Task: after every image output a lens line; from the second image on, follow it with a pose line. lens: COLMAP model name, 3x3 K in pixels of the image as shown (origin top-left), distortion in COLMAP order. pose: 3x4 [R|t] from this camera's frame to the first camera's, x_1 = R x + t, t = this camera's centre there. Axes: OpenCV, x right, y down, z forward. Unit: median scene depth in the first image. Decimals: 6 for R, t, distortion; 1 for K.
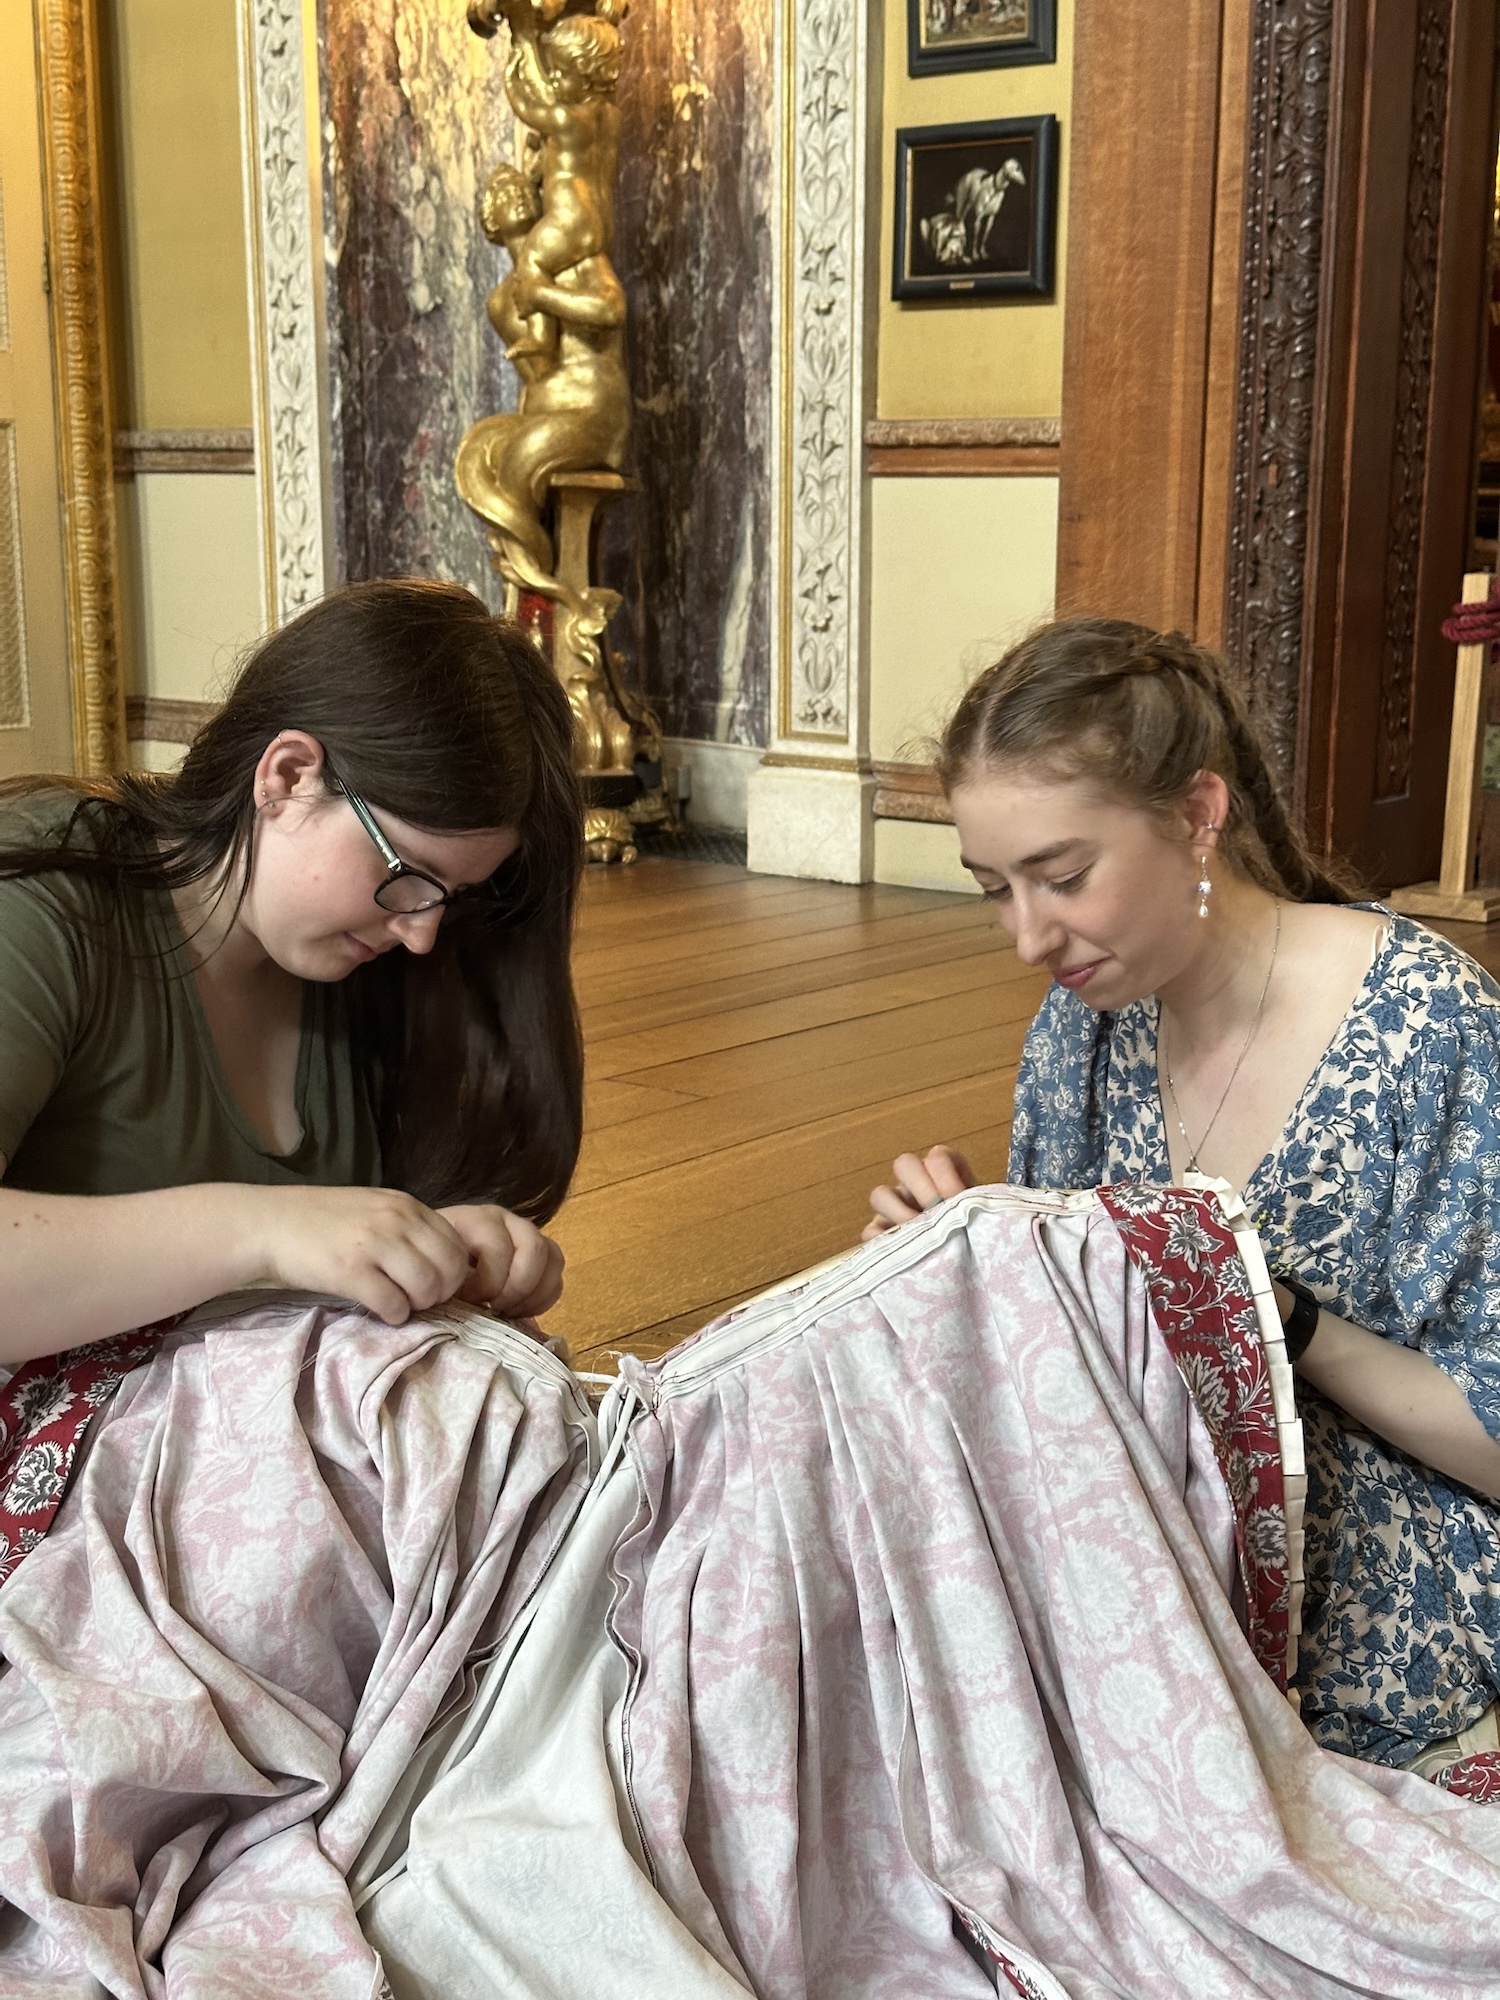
lens RADIAL K [[2881.2, 0, 751.8], [0, 2881.2, 1112.7], [0, 0, 1]] dist [-0.070667, 0.368717]
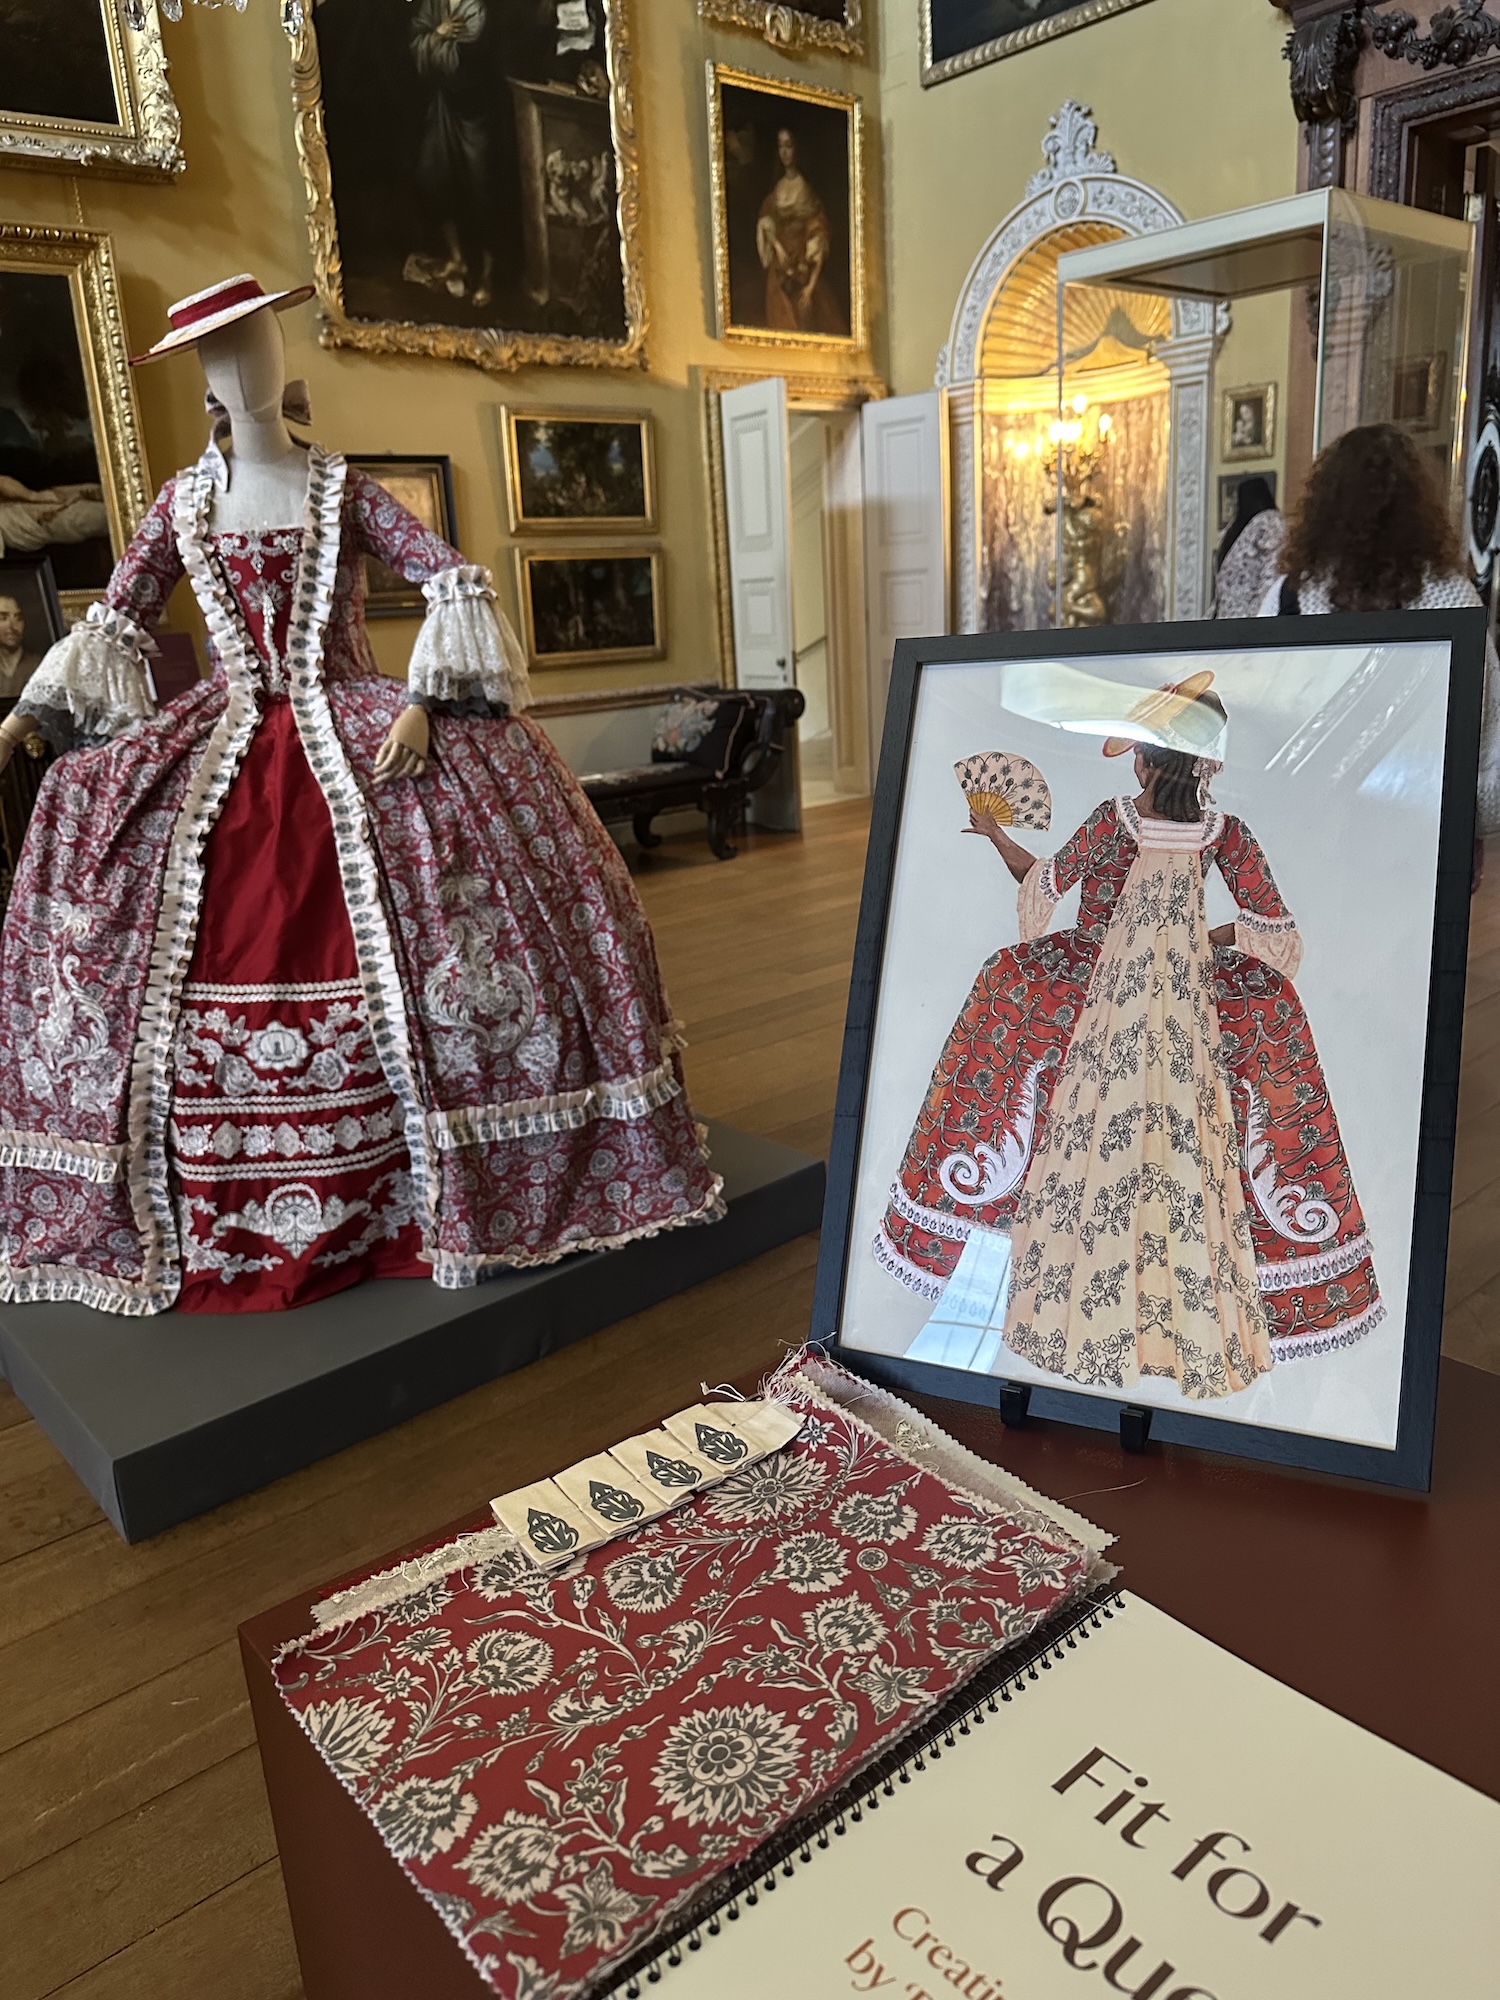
lens RADIAL K [[1418.8, 0, 733.9], [0, 1418.8, 993.0], [0, 0, 1]] dist [-0.003746, -0.006454]
pose [[0.983544, -0.012686, -0.180225, -0.150451], [0.023330, 0.998098, 0.057067, 0.005438], [0.179158, -0.060332, 0.981969, -0.439519]]
